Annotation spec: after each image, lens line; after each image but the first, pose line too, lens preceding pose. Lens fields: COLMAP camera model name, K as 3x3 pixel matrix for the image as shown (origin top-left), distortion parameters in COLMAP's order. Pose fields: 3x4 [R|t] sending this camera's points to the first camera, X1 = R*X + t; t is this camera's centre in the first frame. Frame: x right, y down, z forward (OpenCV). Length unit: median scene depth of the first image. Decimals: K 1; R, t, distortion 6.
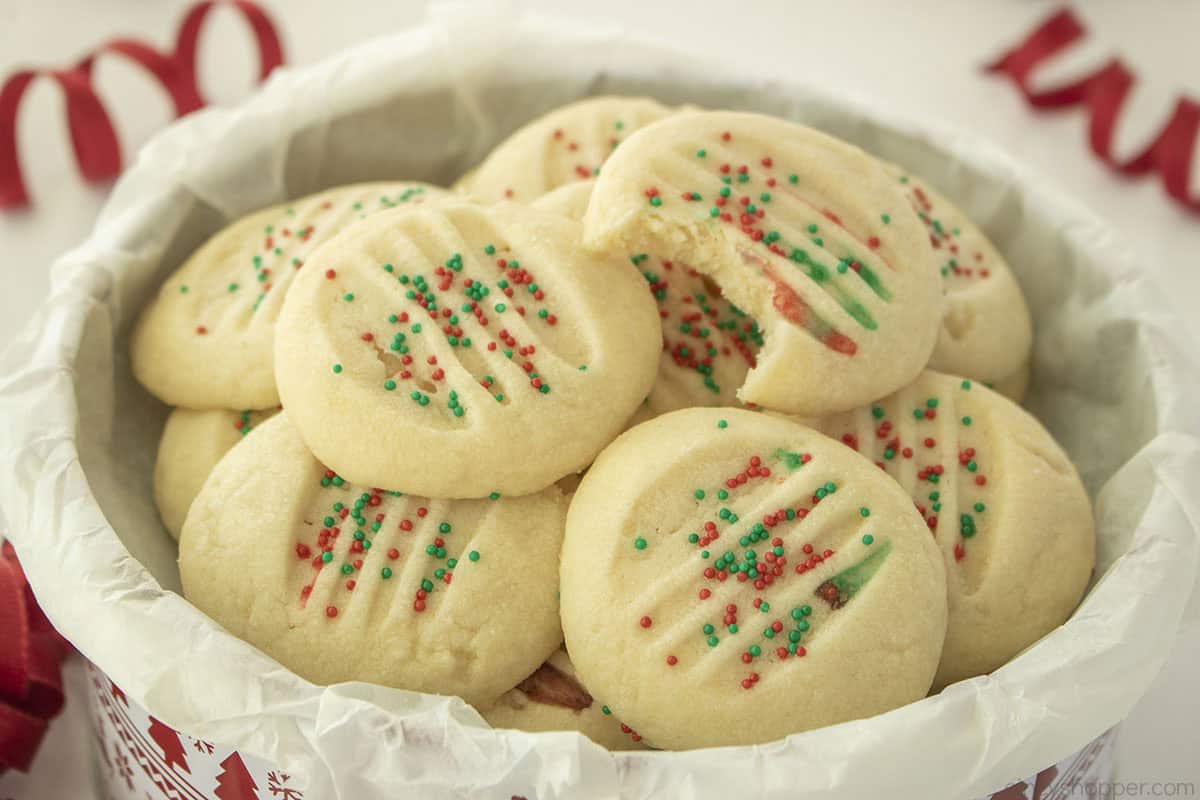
lens RADIAL K [[2861.4, 0, 600.0], [0, 2861.4, 400.0], [0, 0, 1]] dist [-0.041293, -0.139396]
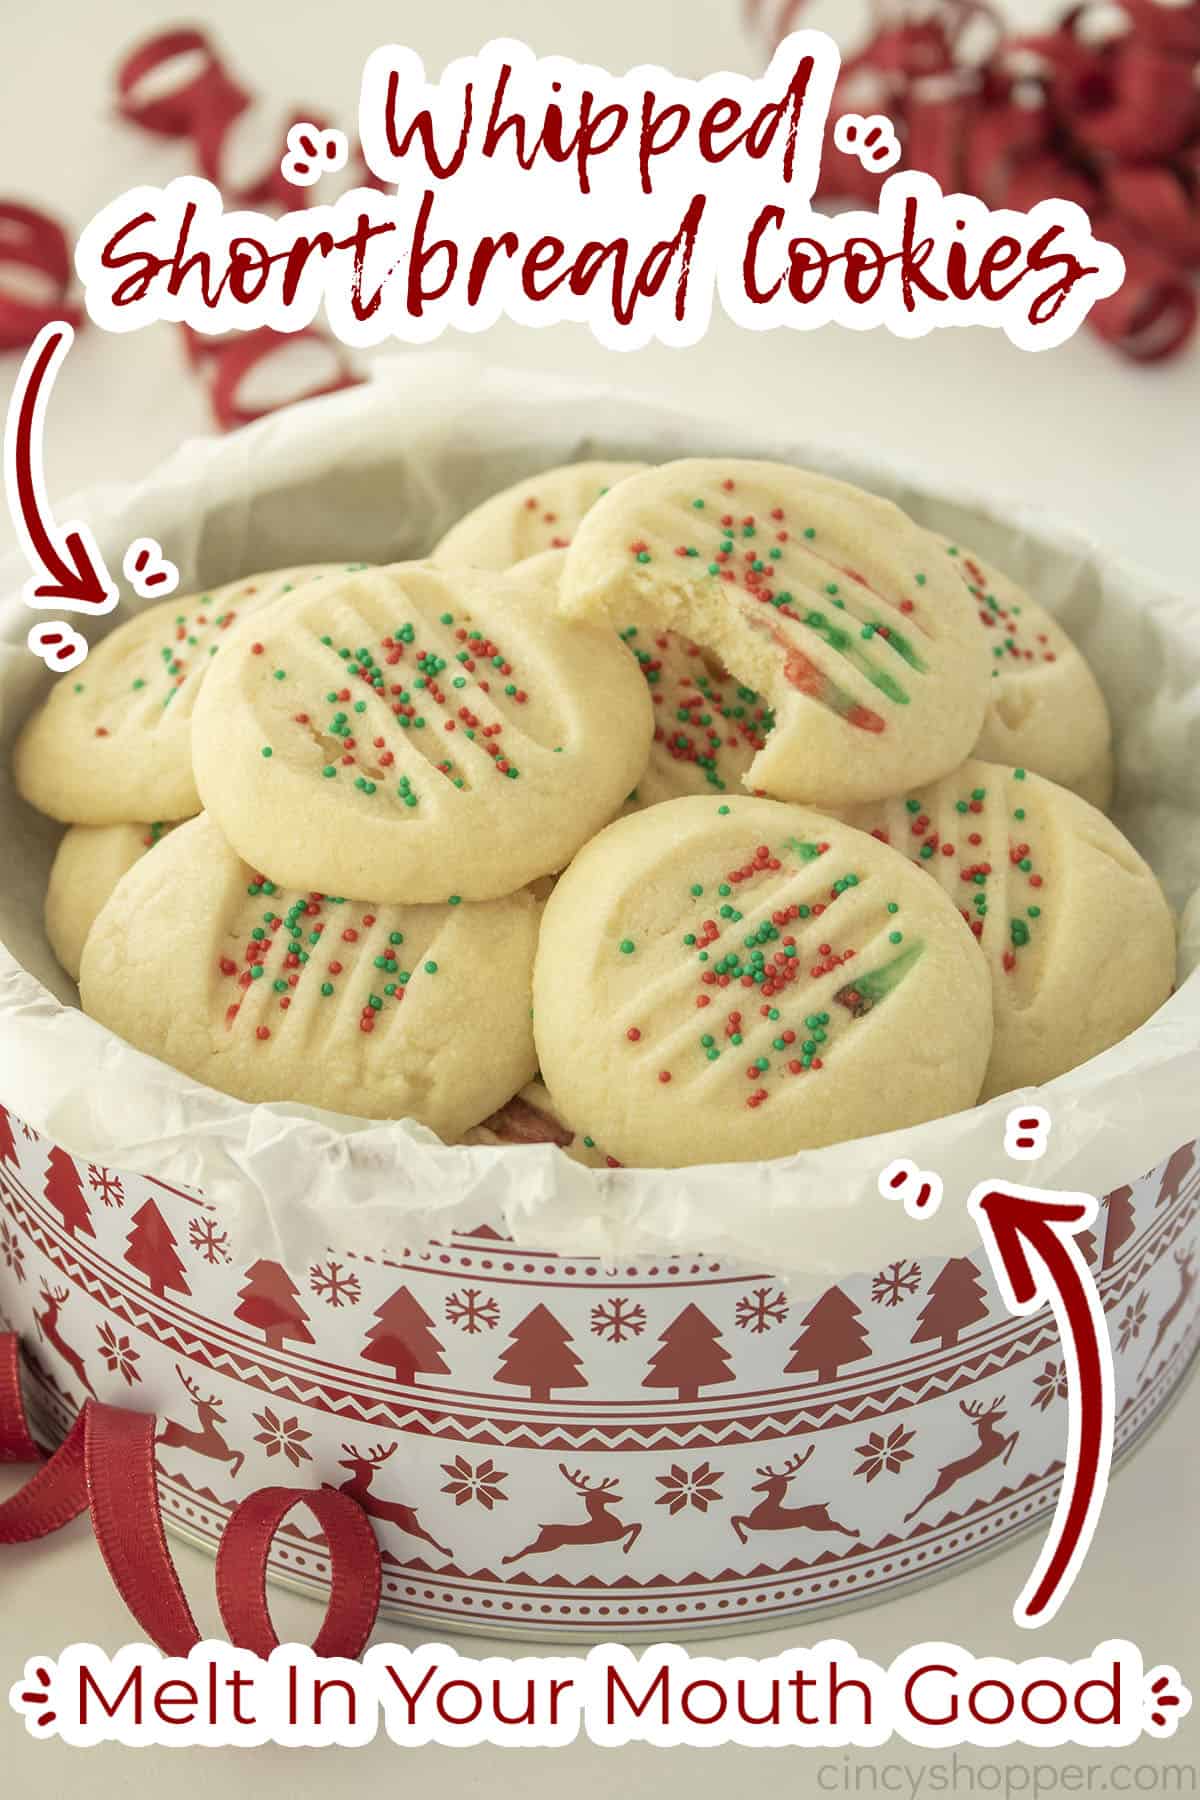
lens RADIAL K [[4292.2, 0, 600.0], [0, 4292.2, 900.0], [0, 0, 1]] dist [-0.041293, -0.139396]
pose [[0.999866, -0.013263, -0.009593, 0.017955], [0.012724, 0.998445, -0.054268, 0.102149], [0.010298, 0.054139, 0.998480, -0.259572]]
